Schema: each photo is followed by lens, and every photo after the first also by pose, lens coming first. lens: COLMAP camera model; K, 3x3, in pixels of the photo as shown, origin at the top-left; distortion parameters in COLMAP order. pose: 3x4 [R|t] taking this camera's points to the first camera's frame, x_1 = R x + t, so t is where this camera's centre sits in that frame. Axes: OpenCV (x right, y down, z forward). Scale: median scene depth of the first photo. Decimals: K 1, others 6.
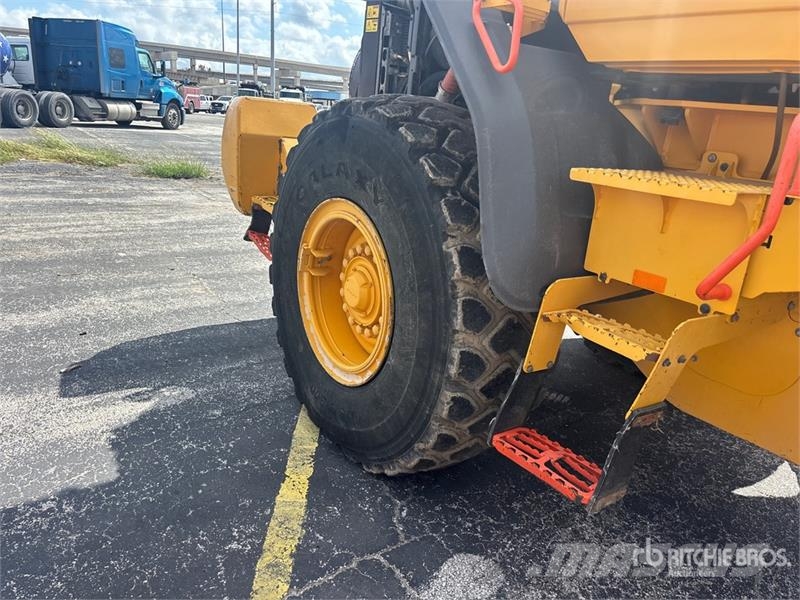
lens RADIAL K [[595.7, 0, 404.4], [0, 595.7, 302.2], [0, 0, 1]] dist [0.029803, -0.032151]
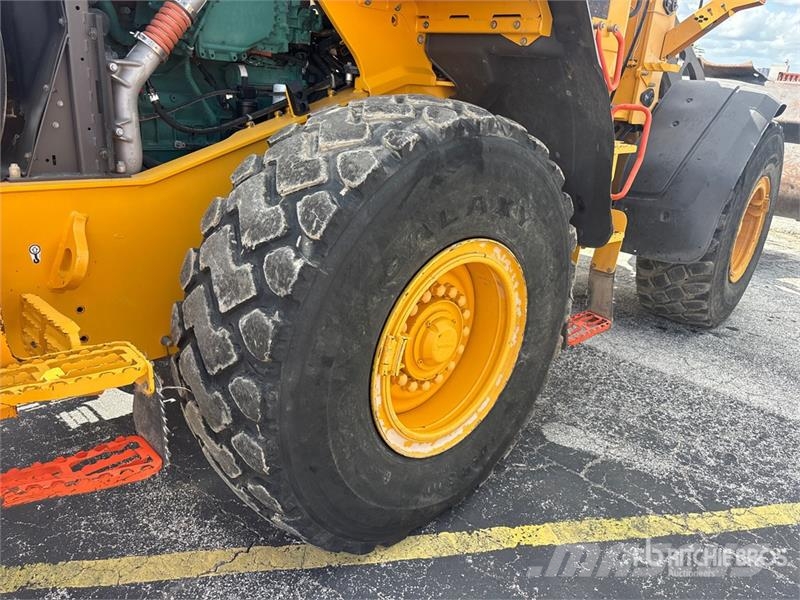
lens RADIAL K [[595.7, 0, 404.4], [0, 595.7, 302.2], [0, 0, 1]] dist [0.029803, -0.032151]
pose [[-0.134362, -0.436205, 0.889760, -0.848868], [0.229365, 0.859828, 0.456167, -0.491626], [-0.964022, 0.265371, -0.015478, 1.127648]]
